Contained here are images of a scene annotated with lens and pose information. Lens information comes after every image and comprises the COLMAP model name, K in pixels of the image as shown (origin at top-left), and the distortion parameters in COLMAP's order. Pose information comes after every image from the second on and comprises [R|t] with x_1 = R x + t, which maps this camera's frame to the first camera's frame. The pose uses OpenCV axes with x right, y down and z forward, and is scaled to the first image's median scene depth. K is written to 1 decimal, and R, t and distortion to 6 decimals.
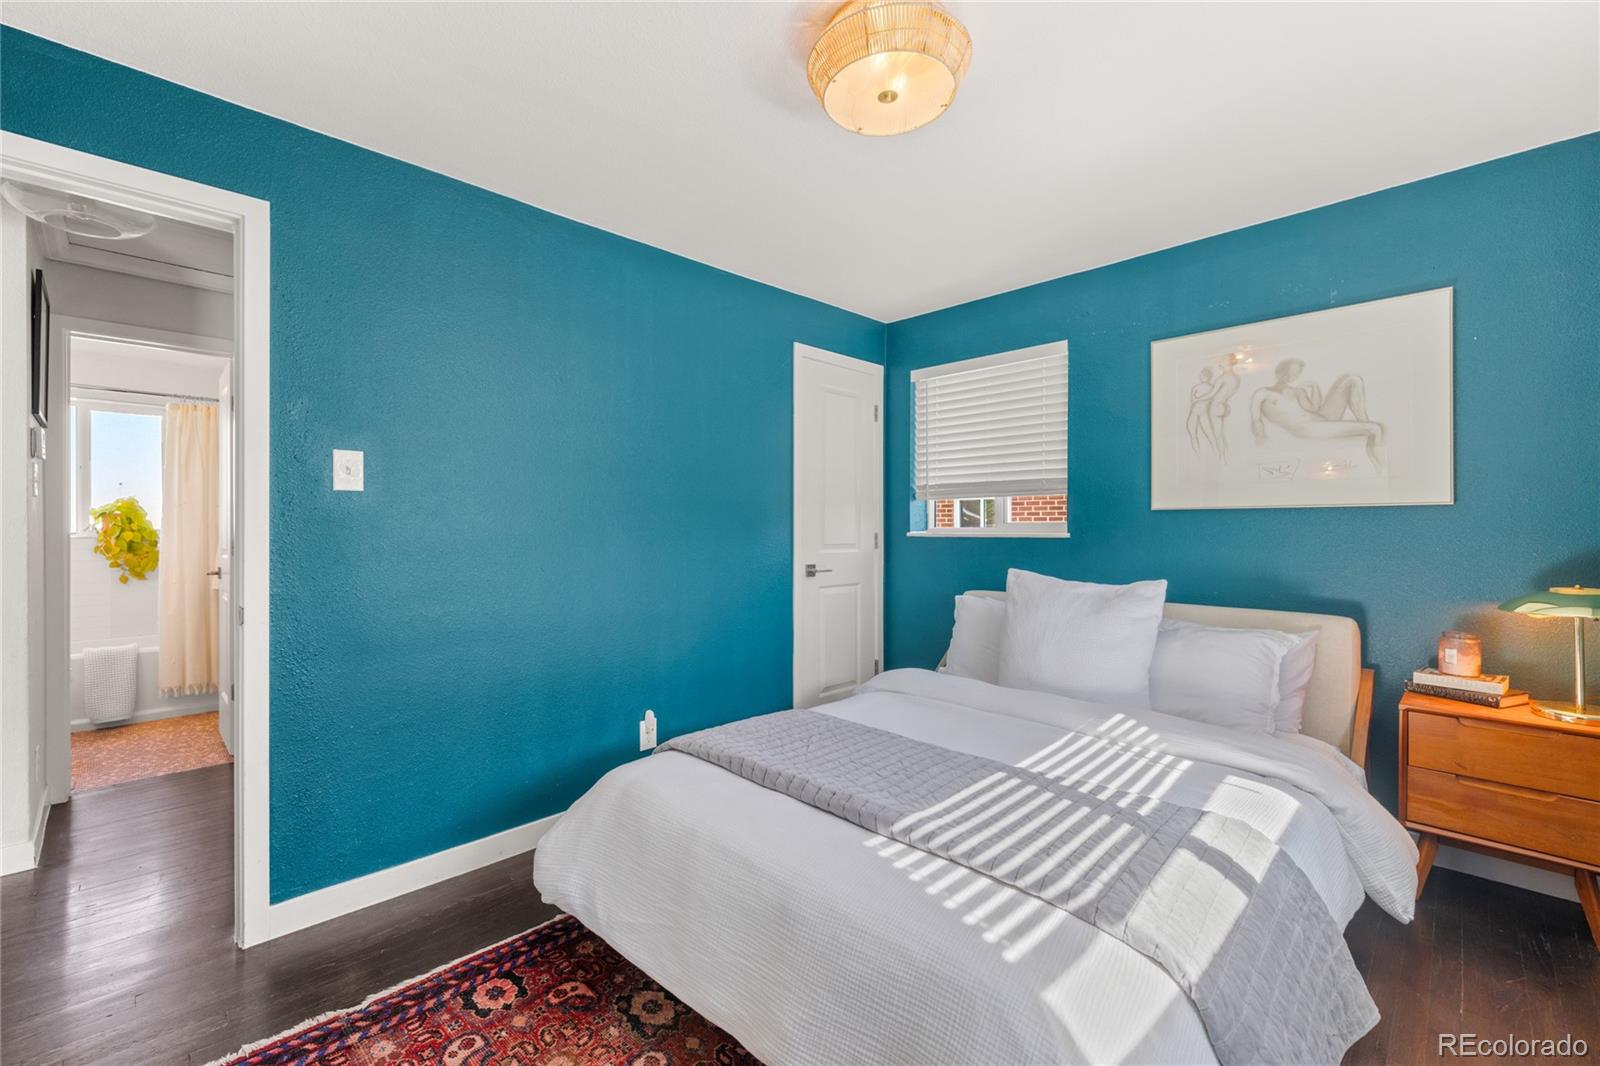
lens RADIAL K [[671.1, 0, 787.1], [0, 671.1, 526.6], [0, 0, 1]] dist [-0.000936, 0.000129]
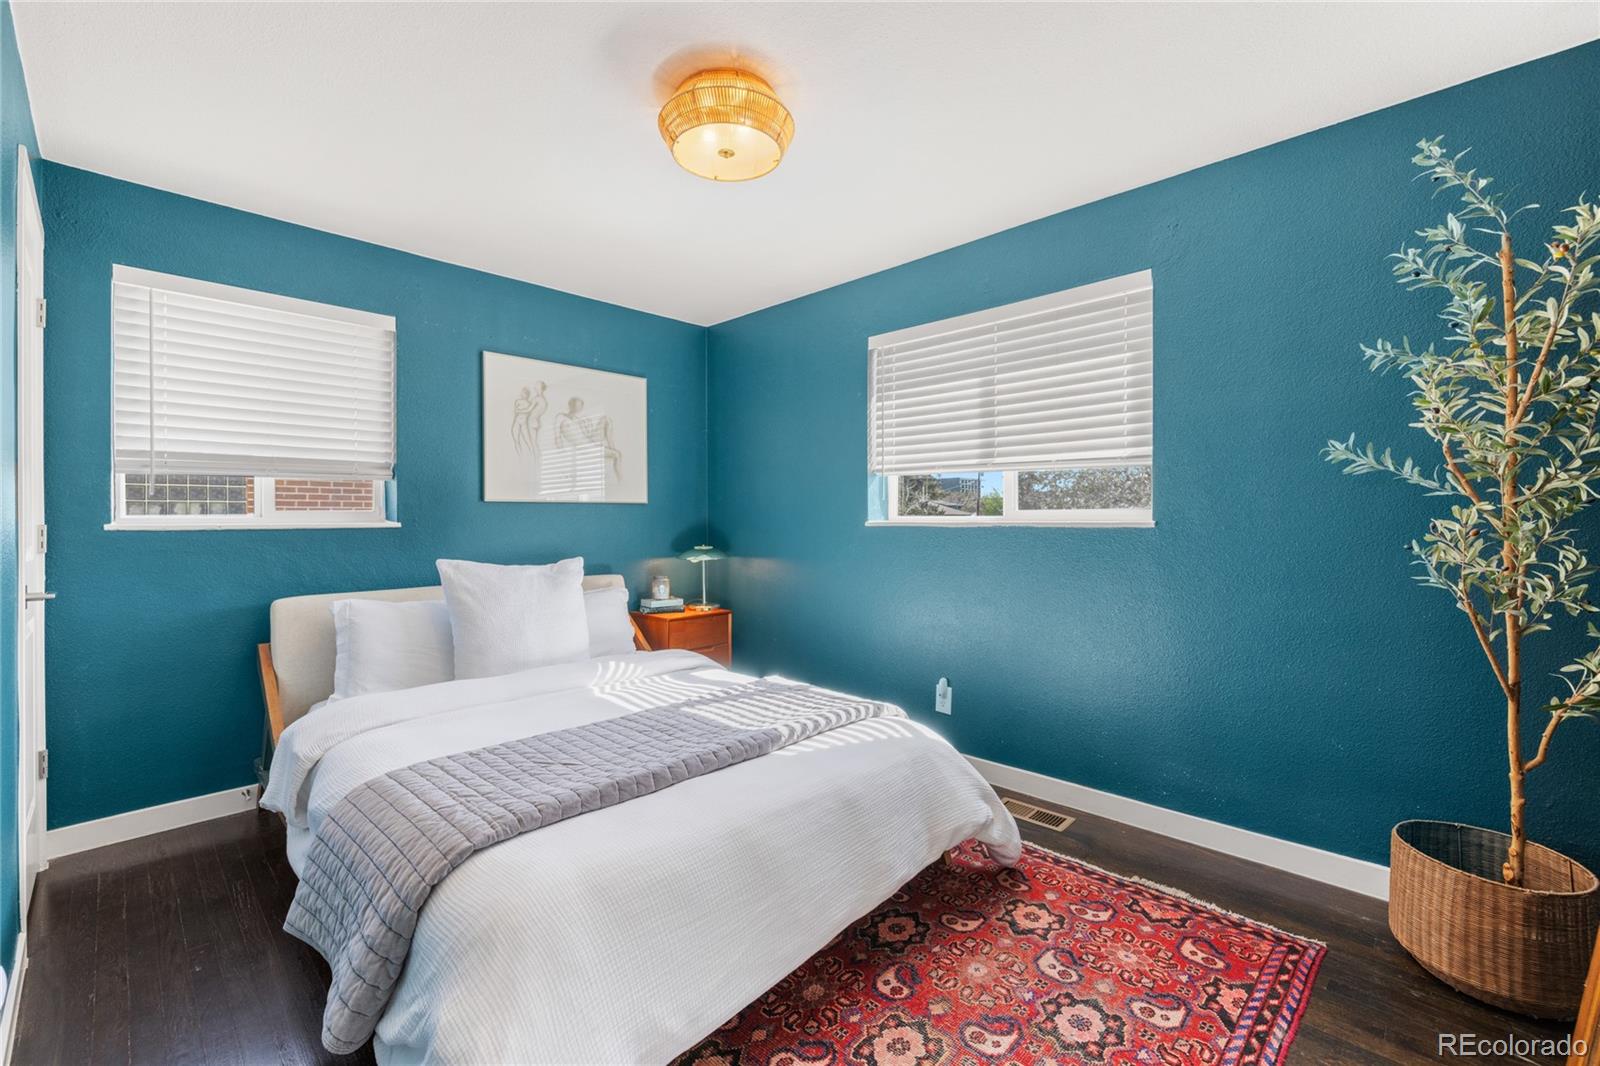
lens RADIAL K [[671.1, 0, 787.1], [0, 671.1, 527.8], [0, 0, 1]] dist [-0.000936, 0.000129]
pose [[-0.011093, -0.010024, 0.999888, -0.625692], [0.002800, 0.999946, 0.010056, 0.010819], [-0.999935, 0.002911, -0.011064, 0.543332]]
